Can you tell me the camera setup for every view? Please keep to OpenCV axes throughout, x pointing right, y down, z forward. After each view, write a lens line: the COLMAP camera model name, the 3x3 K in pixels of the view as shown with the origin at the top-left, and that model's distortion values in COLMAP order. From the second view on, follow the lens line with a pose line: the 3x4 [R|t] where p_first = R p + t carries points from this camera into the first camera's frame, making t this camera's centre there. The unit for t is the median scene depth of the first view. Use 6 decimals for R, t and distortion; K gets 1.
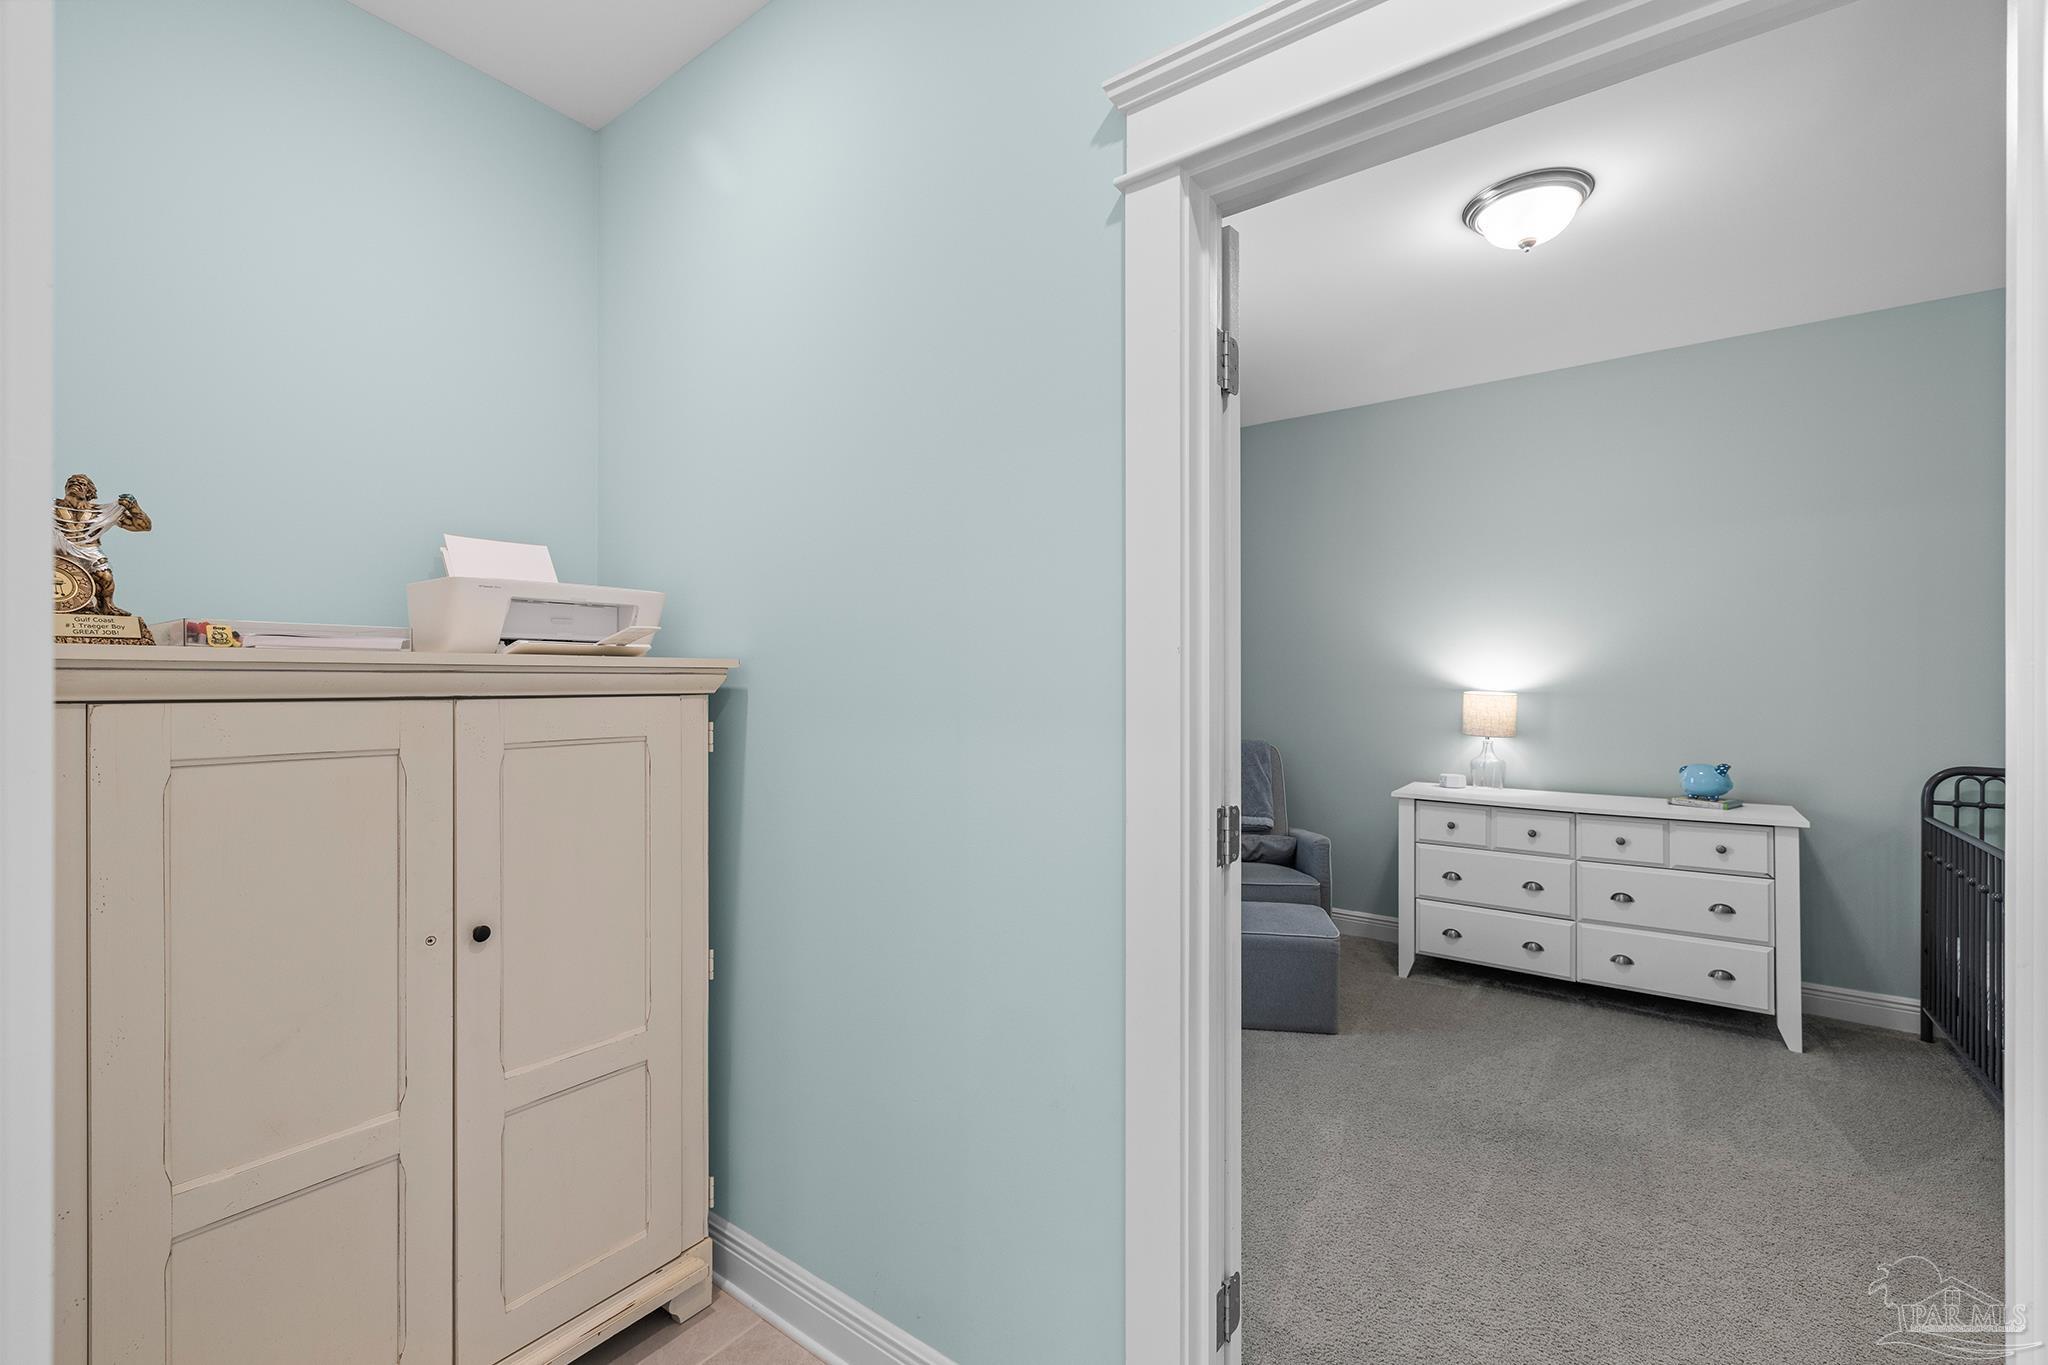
lens RADIAL K [[854.9, 0, 1024.1], [0, 854.9, 688.1], [0, 0, 1]] dist [-0.000296, -0.000118]
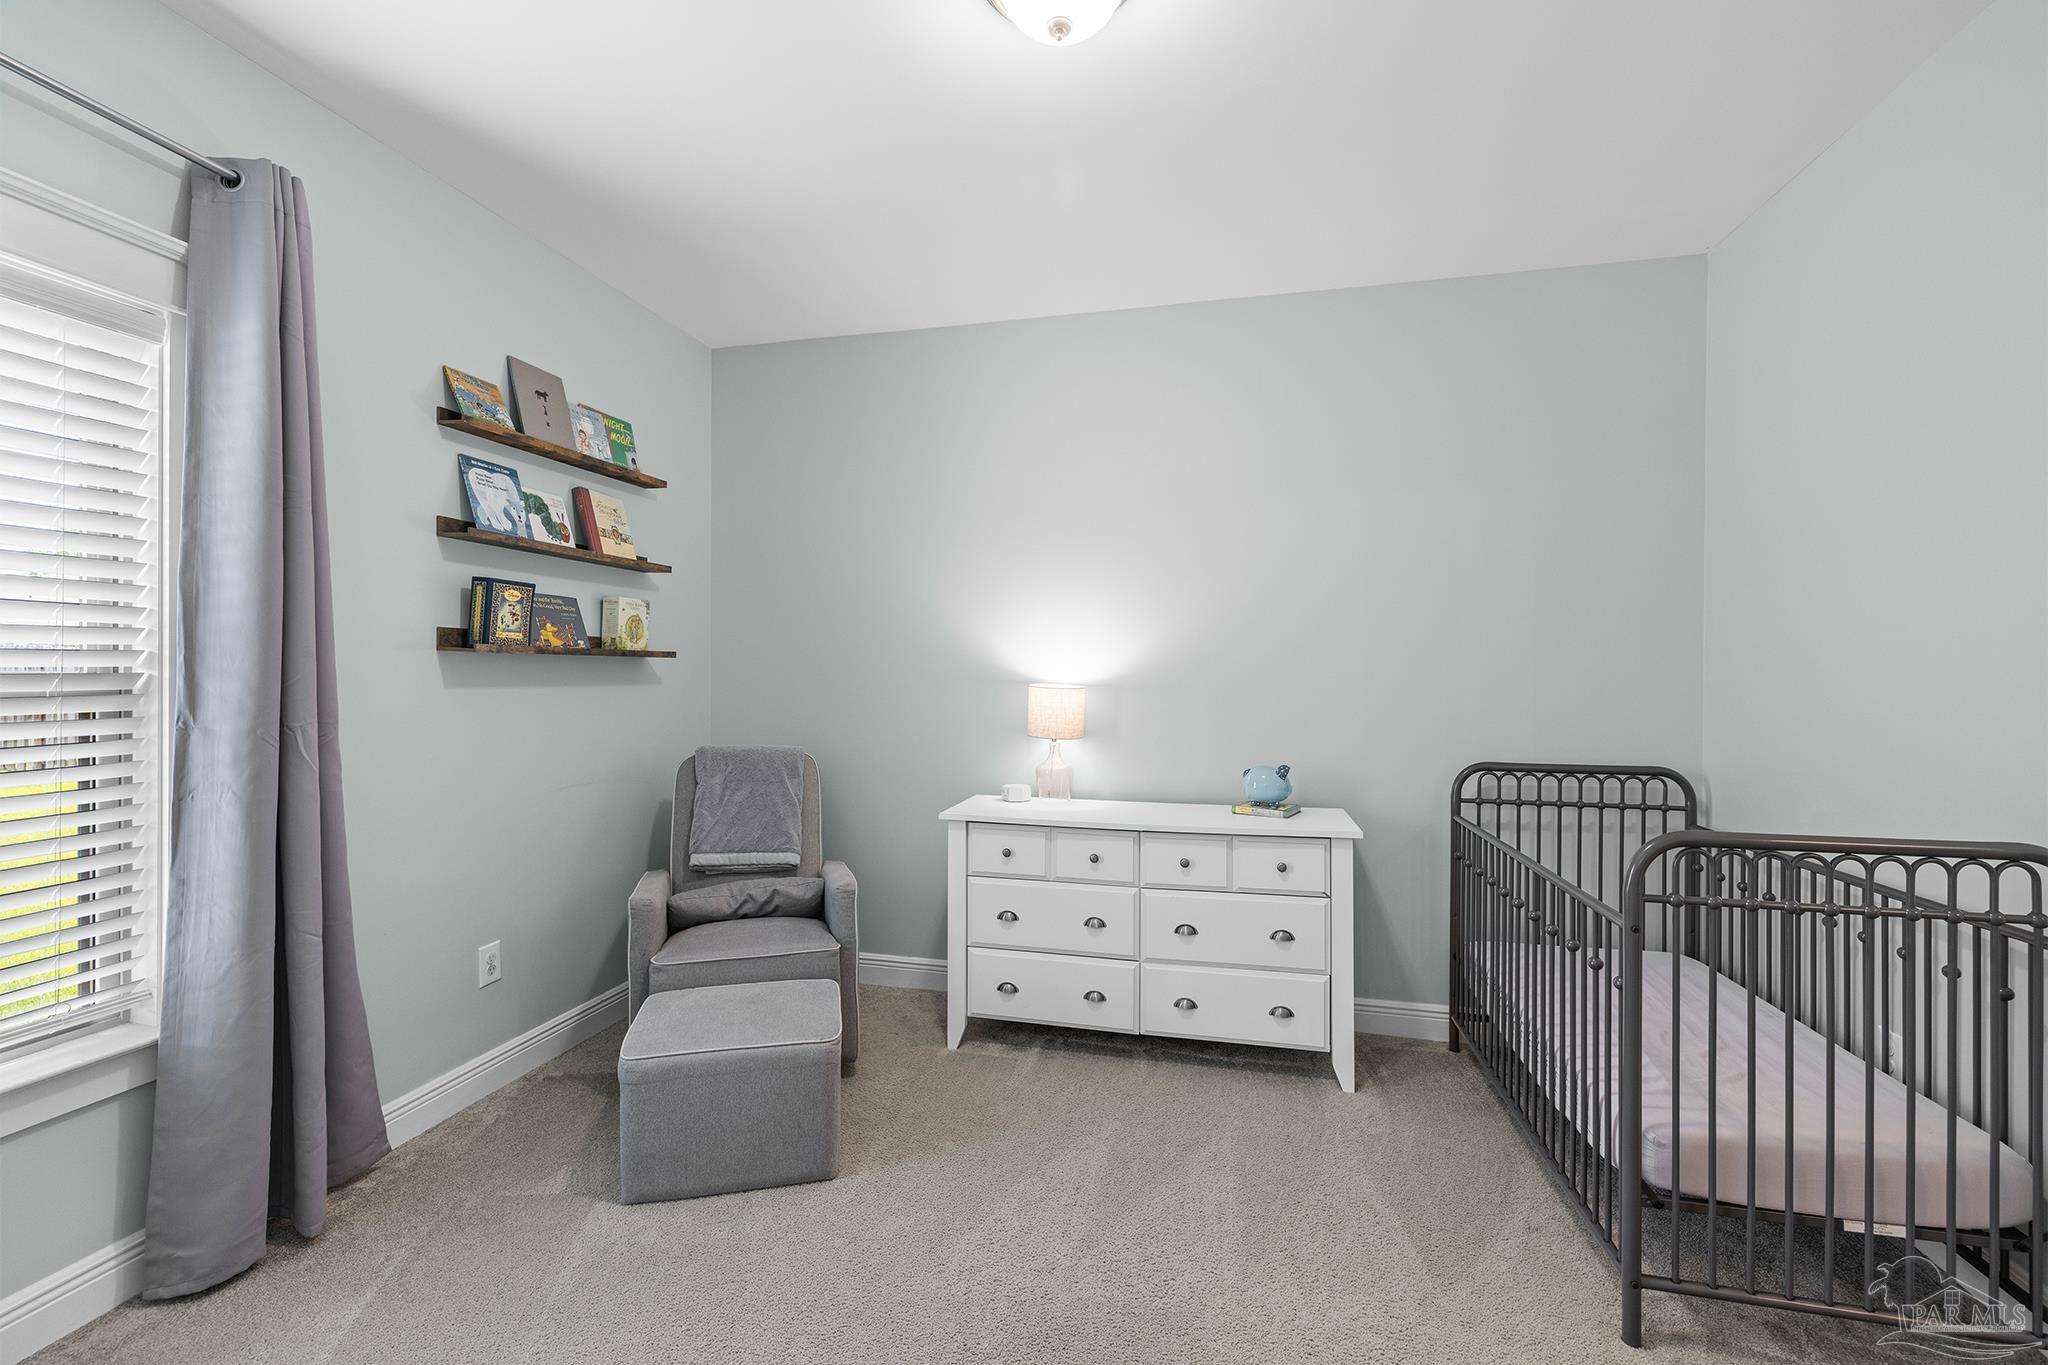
lens RADIAL K [[854.9, 0, 1024.1], [0, 854.9, 688.1], [0, 0, 1]] dist [-0.000296, -0.000118]
pose [[0.921834, -0.002702, 0.387575, 0.227405], [-0.001900, 0.999932, 0.011490, -0.001854], [-0.387579, -0.011328, 0.921767, 0.289149]]
